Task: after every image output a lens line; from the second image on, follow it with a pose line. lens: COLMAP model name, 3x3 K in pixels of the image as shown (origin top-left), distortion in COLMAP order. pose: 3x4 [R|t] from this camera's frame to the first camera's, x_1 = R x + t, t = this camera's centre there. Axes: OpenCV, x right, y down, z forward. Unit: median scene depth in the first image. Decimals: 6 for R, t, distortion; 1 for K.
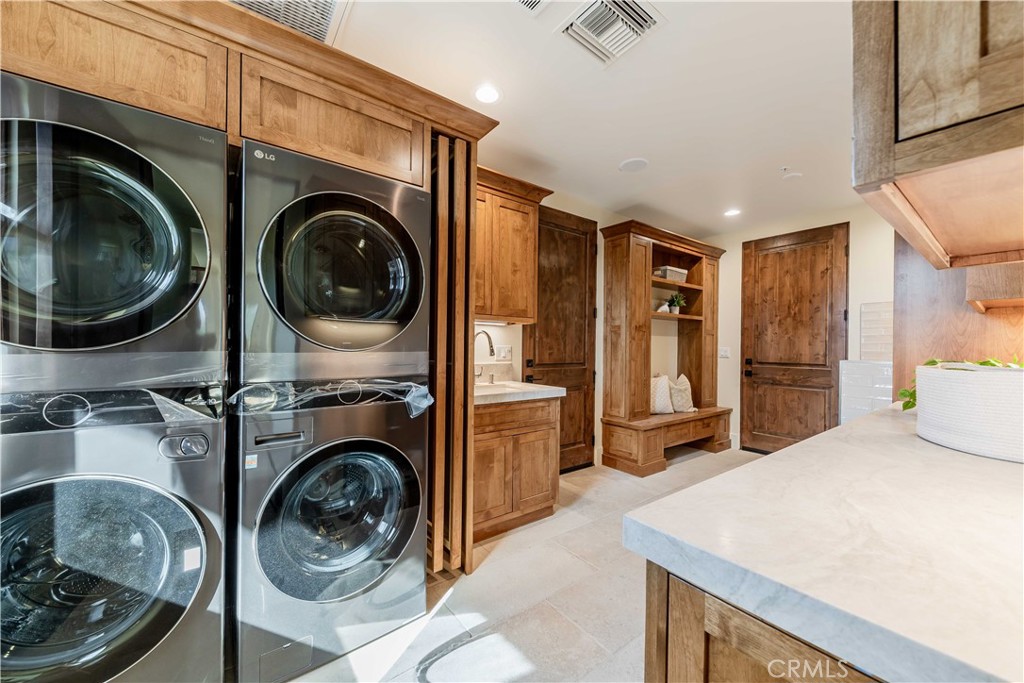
lens RADIAL K [[378.4, 0, 505.3], [0, 378.4, 347.4], [0, 0, 1]] dist [0.000059, -0.000004]
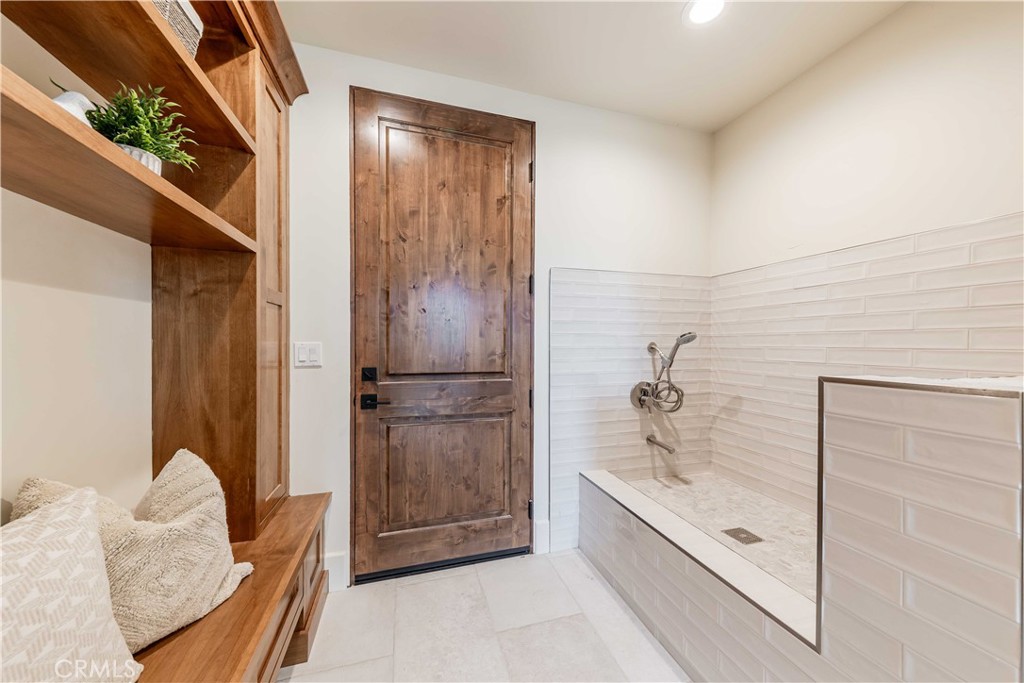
lens RADIAL K [[357.3, 0, 512.3], [0, 357.3, 345.3], [0, 0, 1]] dist [0.017629, -0.005808]
pose [[0.337809, -0.017248, 0.941057, 0.331969], [0.001989, 0.999843, 0.017612, -0.002109], [-0.941212, -0.004078, 0.337791, 0.744481]]
